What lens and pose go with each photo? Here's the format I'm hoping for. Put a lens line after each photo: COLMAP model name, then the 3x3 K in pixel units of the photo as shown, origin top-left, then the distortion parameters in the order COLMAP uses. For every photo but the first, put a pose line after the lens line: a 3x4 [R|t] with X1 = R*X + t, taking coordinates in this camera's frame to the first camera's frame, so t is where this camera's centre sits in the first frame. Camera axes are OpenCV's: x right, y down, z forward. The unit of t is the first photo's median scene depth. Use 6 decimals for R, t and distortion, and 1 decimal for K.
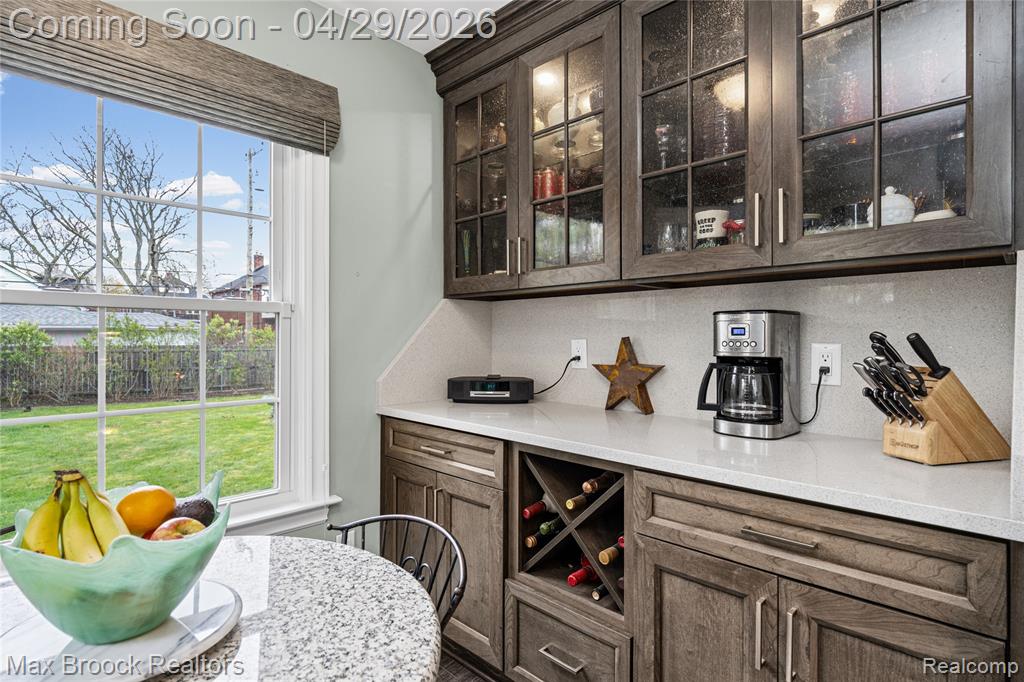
lens RADIAL K [[532.5, 0, 516.4], [0, 532.5, 333.9], [0, 0, 1]] dist [0.004976, -0.004306]
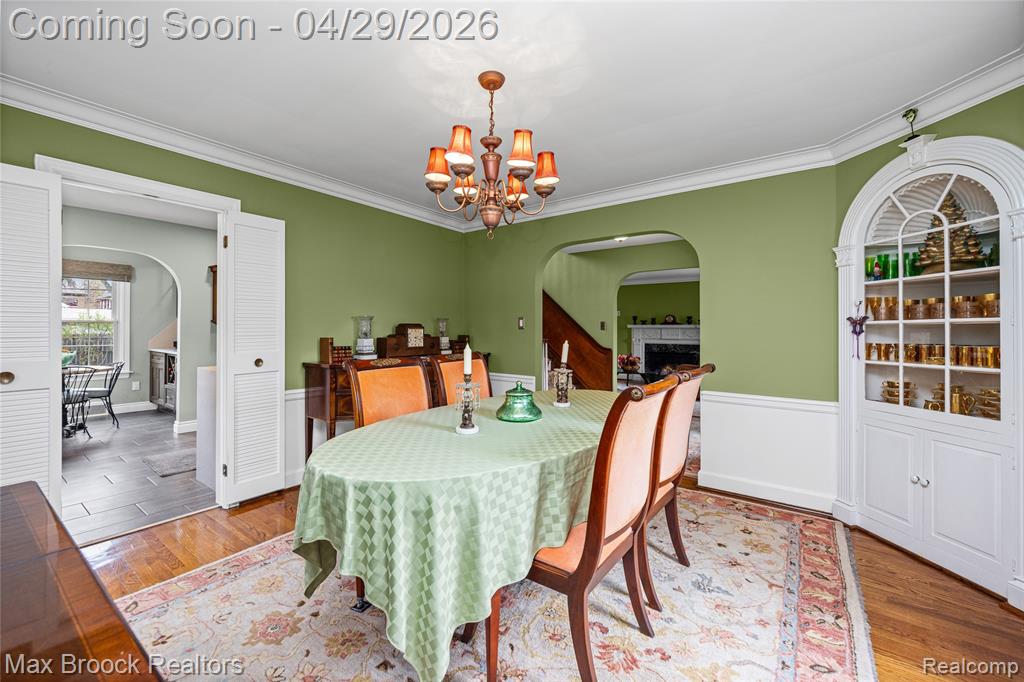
lens RADIAL K [[420.6, 0, 506.3], [0, 420.6, 329.1], [0, 0, 1]] dist [-0.000838, -0.000072]
pose [[0.992898, 0.000725, 0.118964, 2.396309], [-0.001260, 0.999989, 0.004414, -0.017721], [-0.118959, -0.004533, 0.992889, -2.816550]]
